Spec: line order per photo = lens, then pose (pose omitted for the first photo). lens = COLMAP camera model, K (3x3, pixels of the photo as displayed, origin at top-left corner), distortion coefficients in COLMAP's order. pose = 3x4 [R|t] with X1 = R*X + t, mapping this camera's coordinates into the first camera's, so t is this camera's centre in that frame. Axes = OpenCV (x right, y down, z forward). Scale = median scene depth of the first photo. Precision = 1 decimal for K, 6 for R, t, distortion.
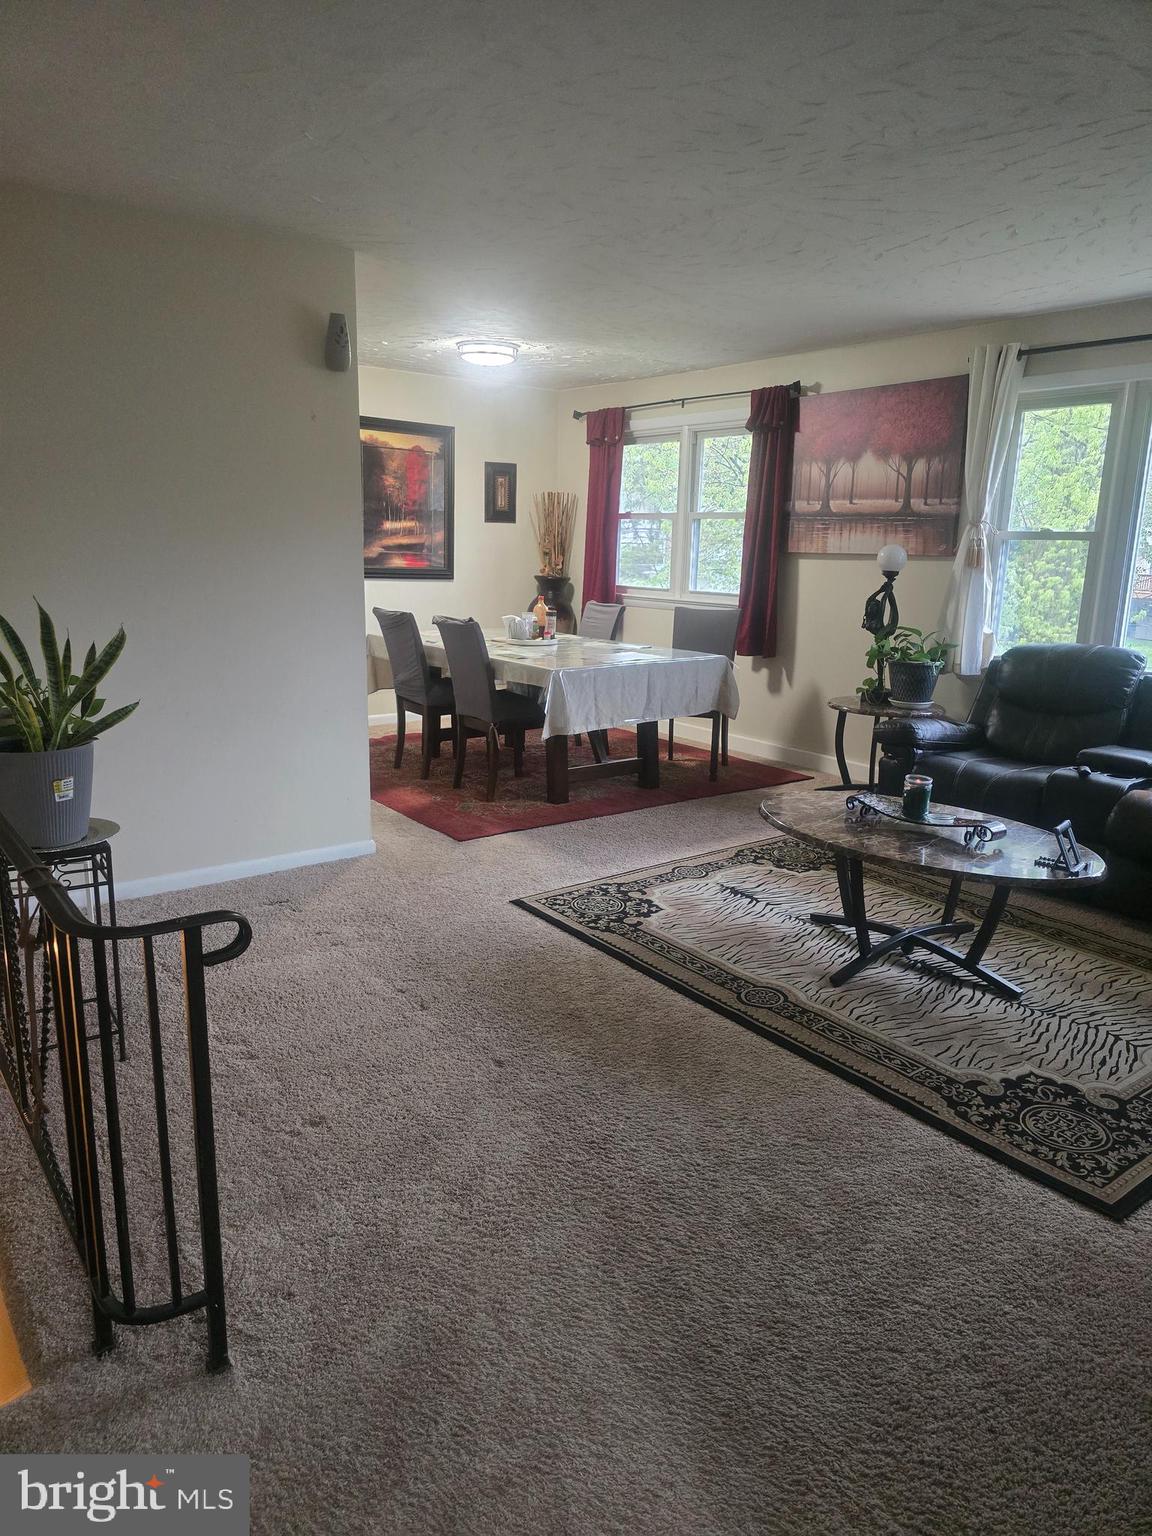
lens RADIAL K [[1028.5, 0, 594.4], [0, 1028.5, 766.3], [0, 0, 1]] dist [0.064754, -0.070880]
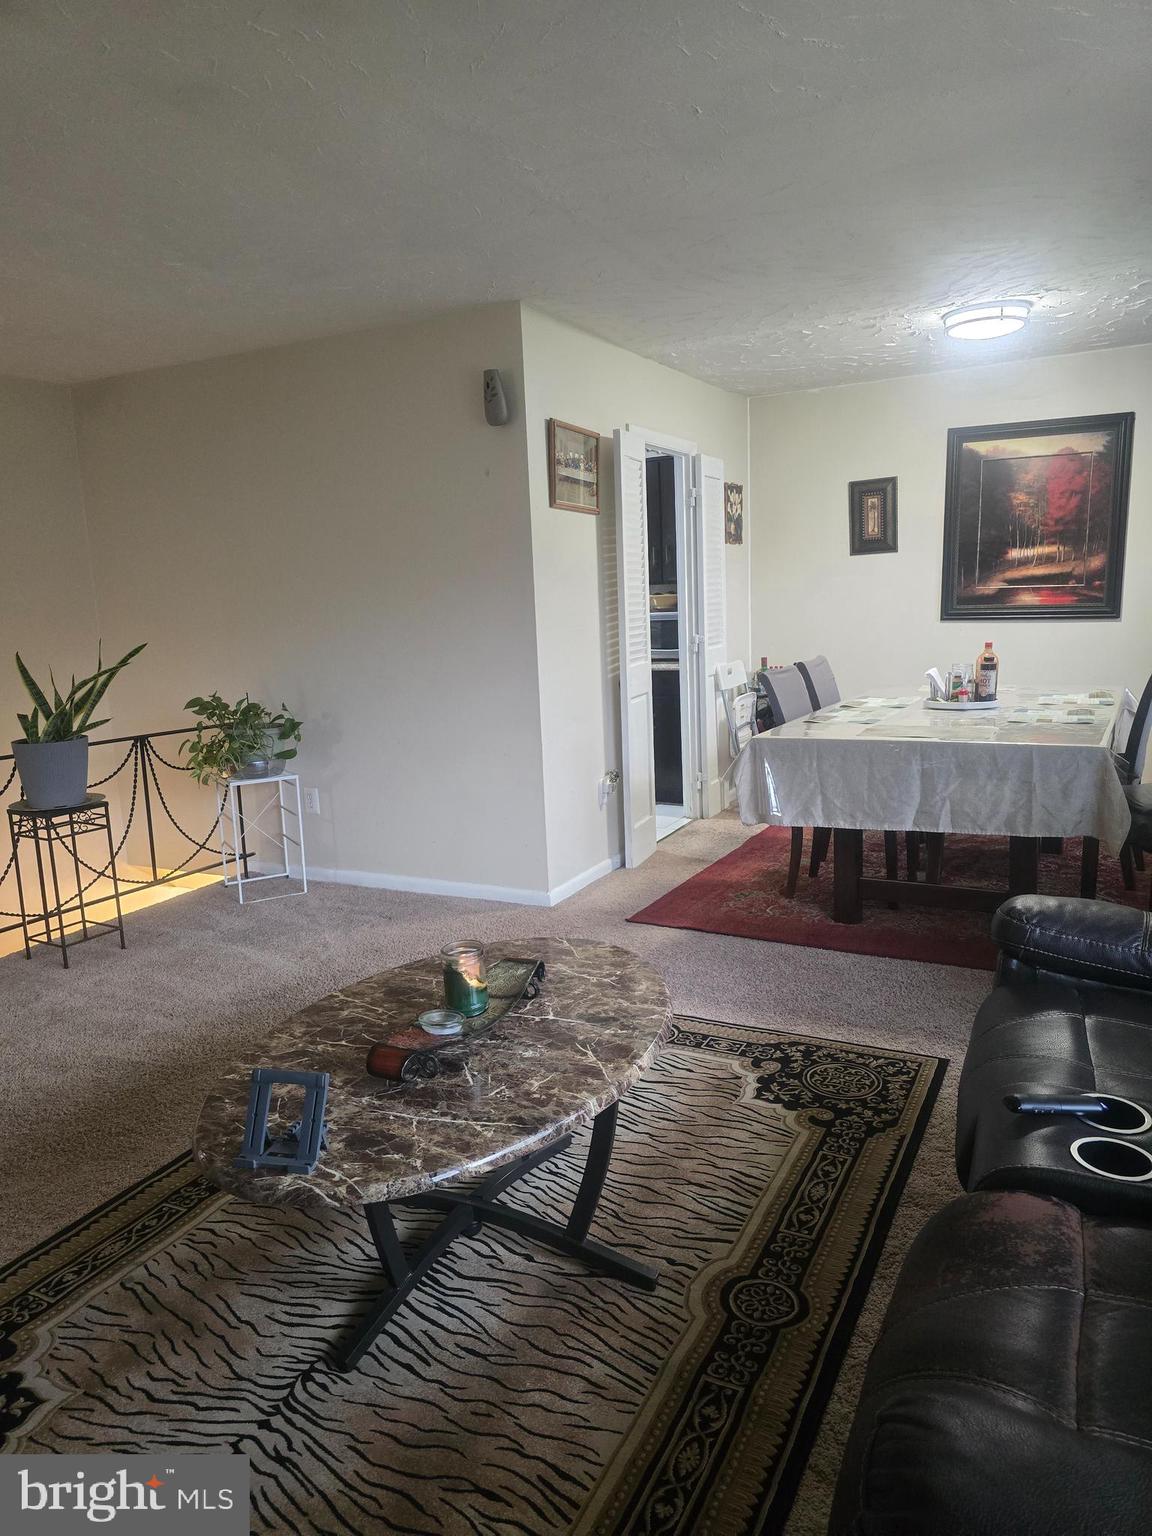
lens RADIAL K [[1047.0, 0, 574.8], [0, 1047.0, 736.2], [0, 0, 1]] dist [0.091489, -0.072851]
pose [[0.413063, 0.089615, -0.906283, 0.749559], [-0.148048, 0.988517, 0.030269, -0.120450], [0.898588, 0.121670, 0.421587, 0.645371]]
